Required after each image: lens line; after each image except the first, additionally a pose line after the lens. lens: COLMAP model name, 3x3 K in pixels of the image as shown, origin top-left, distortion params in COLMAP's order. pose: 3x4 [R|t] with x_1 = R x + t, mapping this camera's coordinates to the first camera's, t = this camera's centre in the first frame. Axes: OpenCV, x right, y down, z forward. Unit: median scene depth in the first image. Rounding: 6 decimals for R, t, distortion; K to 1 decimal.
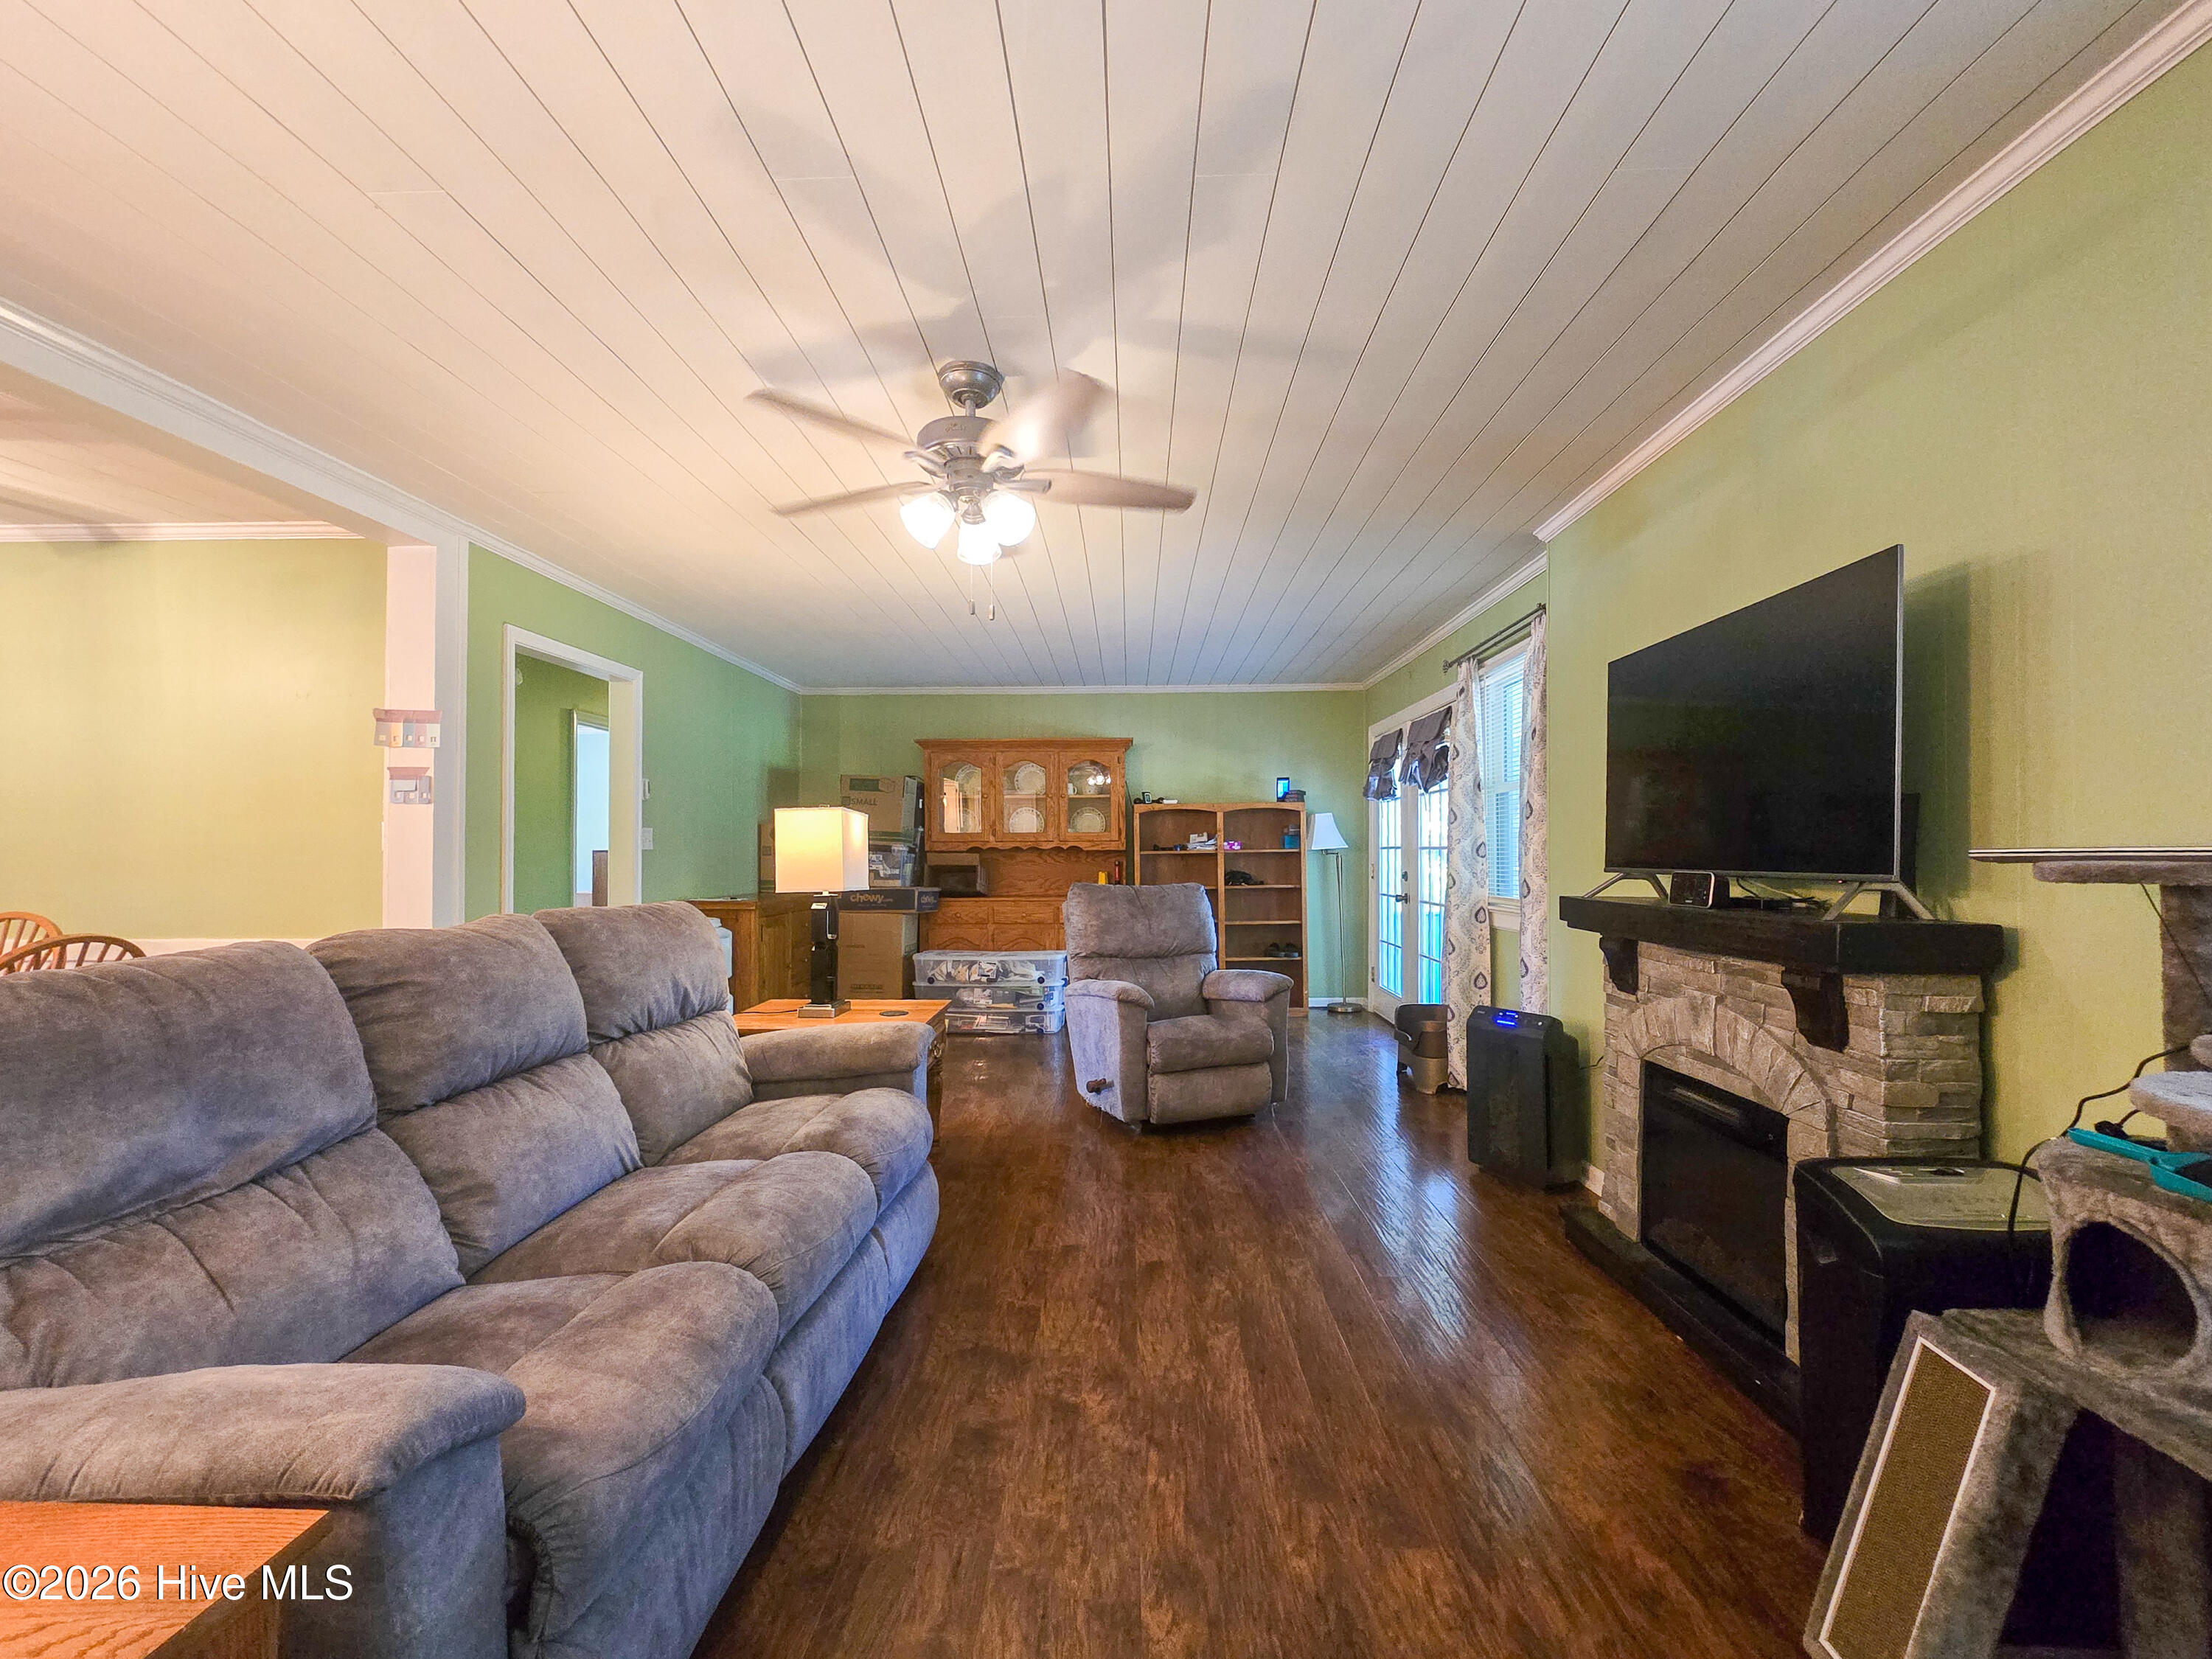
lens RADIAL K [[960.6, 0, 1105.8], [0, 960.6, 835.8], [0, 0, 1]] dist [-0.003000, -0.000198]
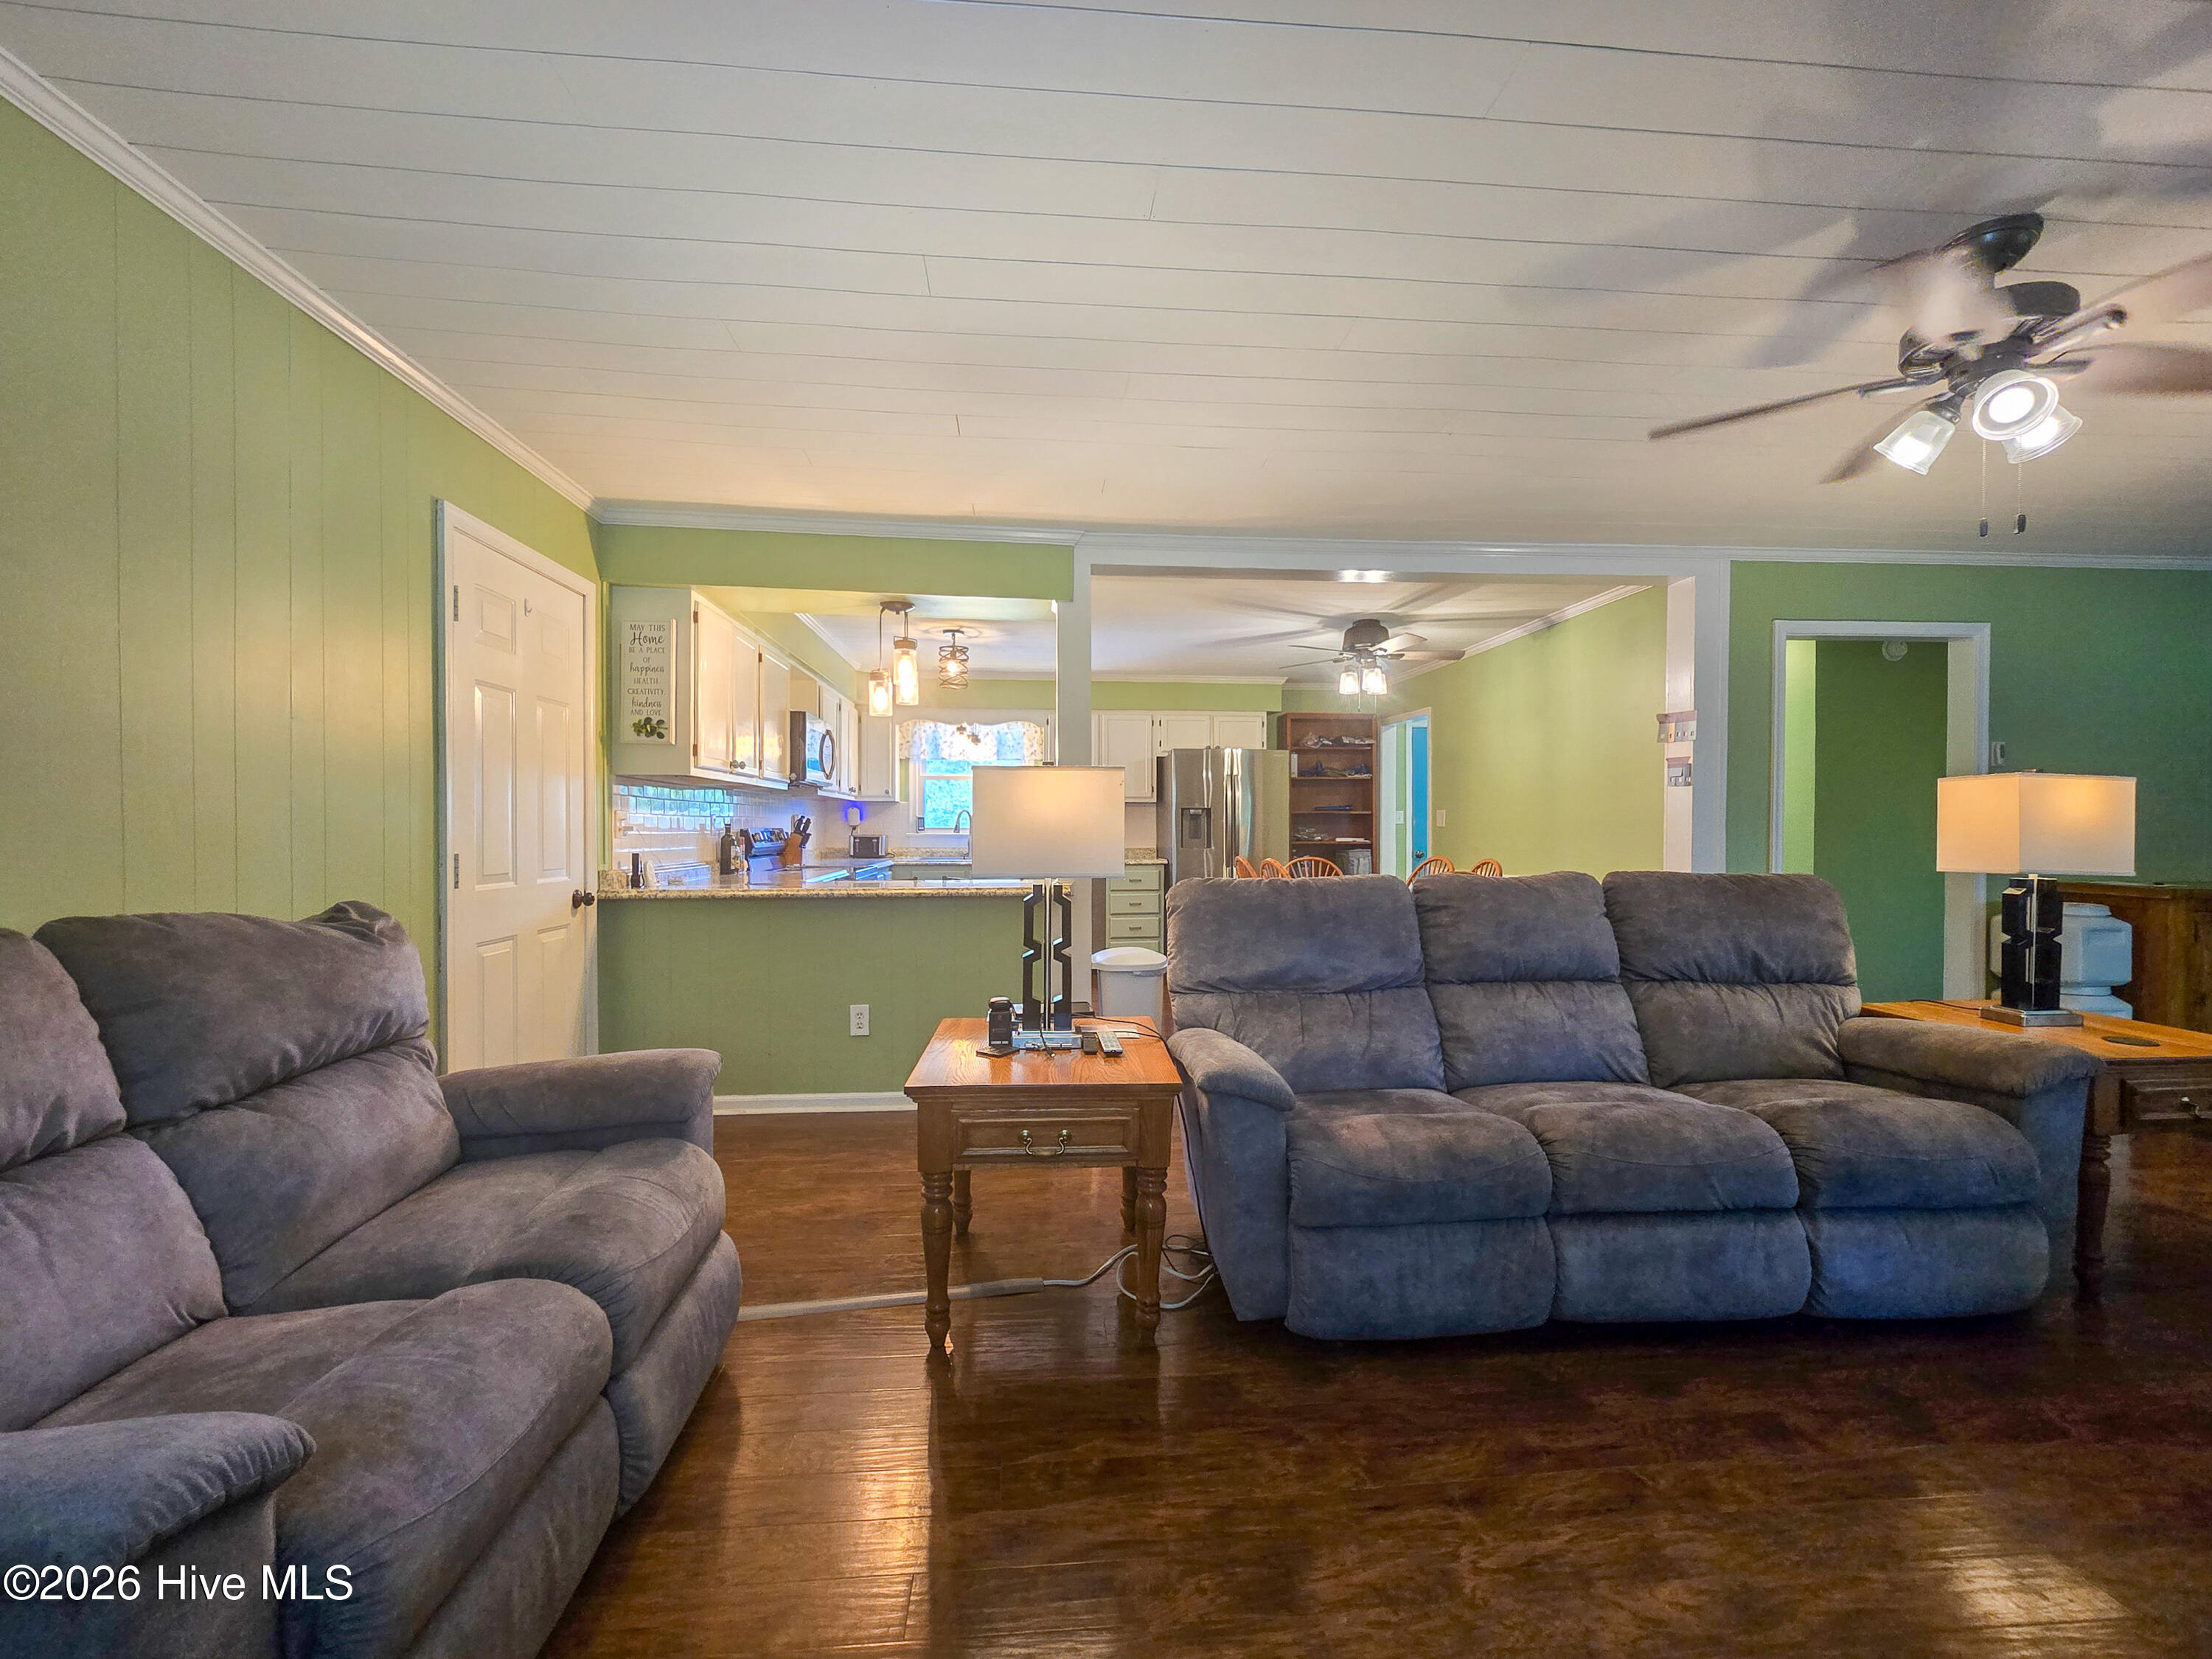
lens RADIAL K [[887.3, 0, 1121.0], [0, 887.3, 826.1], [0, 0, 1]] dist [0.001971, 0.000117]
pose [[0.129365, 0.006009, -0.991579, 0.599704], [0.017804, 0.999806, 0.008382, -0.006602], [0.991437, -0.018739, 0.129233, 0.206695]]
